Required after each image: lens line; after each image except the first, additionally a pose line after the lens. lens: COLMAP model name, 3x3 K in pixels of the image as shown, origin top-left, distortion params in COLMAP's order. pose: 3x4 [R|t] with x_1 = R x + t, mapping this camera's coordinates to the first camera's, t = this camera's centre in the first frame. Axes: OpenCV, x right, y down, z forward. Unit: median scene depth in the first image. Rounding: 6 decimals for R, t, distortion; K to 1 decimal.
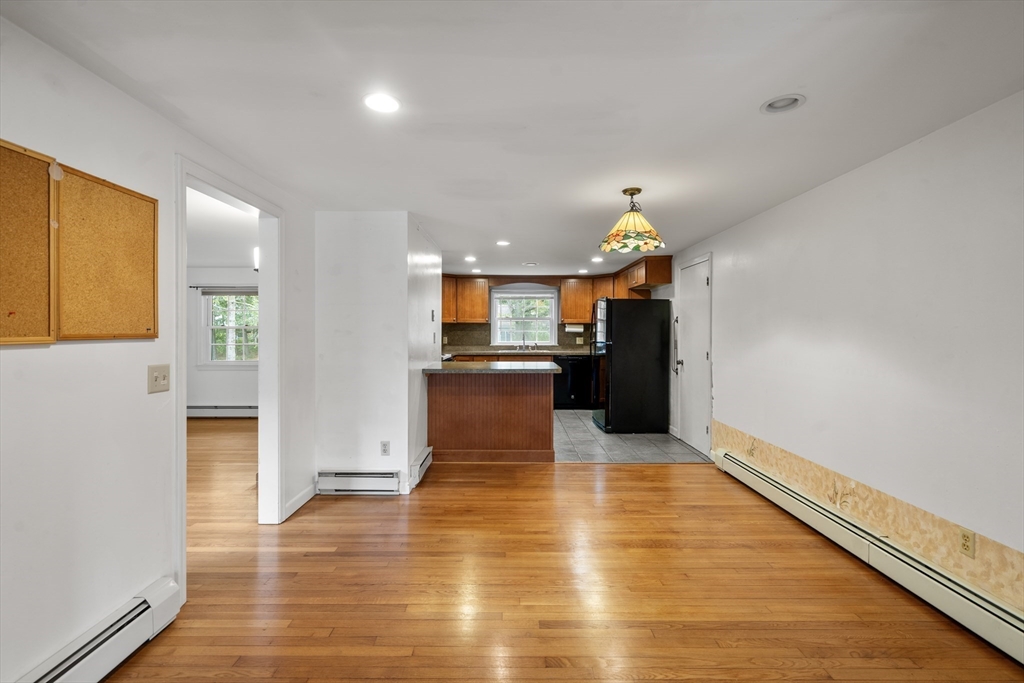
lens RADIAL K [[469.6, 0, 512.0], [0, 469.6, 338.5], [0, 0, 1]] dist [0.001895, 0.000976]
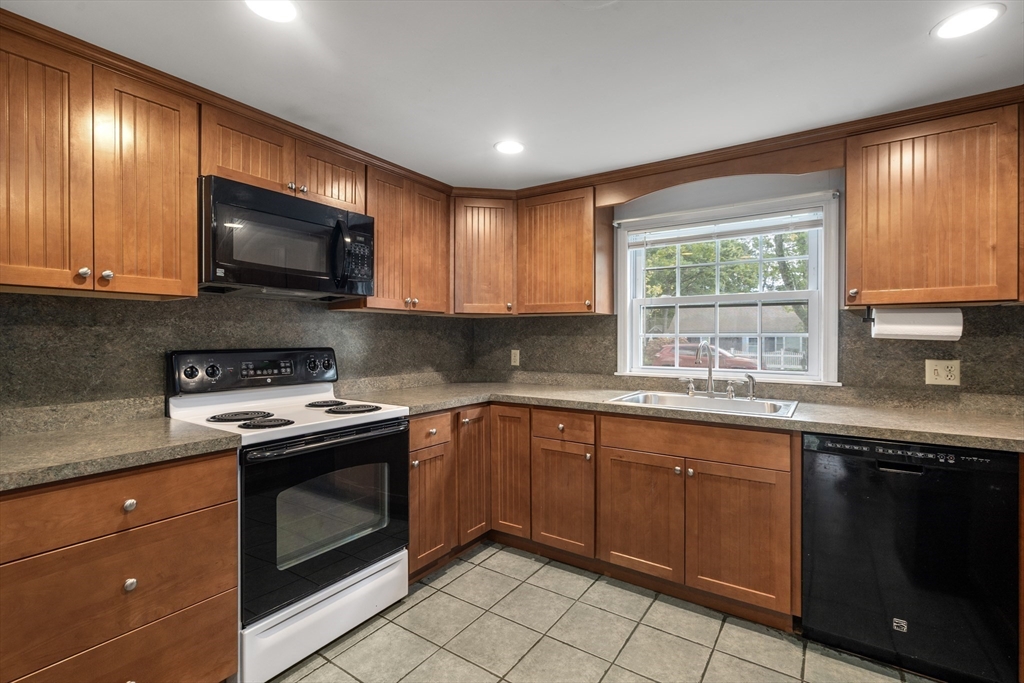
lens RADIAL K [[469.6, 0, 514.9], [0, 469.6, 337.4], [0, 0, 1]] dist [0.001895, 0.000976]
pose [[0.828184, 0.002034, -0.560452, 0.094615], [-0.010390, 0.999877, -0.011725, -0.009428], [0.560359, 0.015534, 0.828104, 0.653886]]
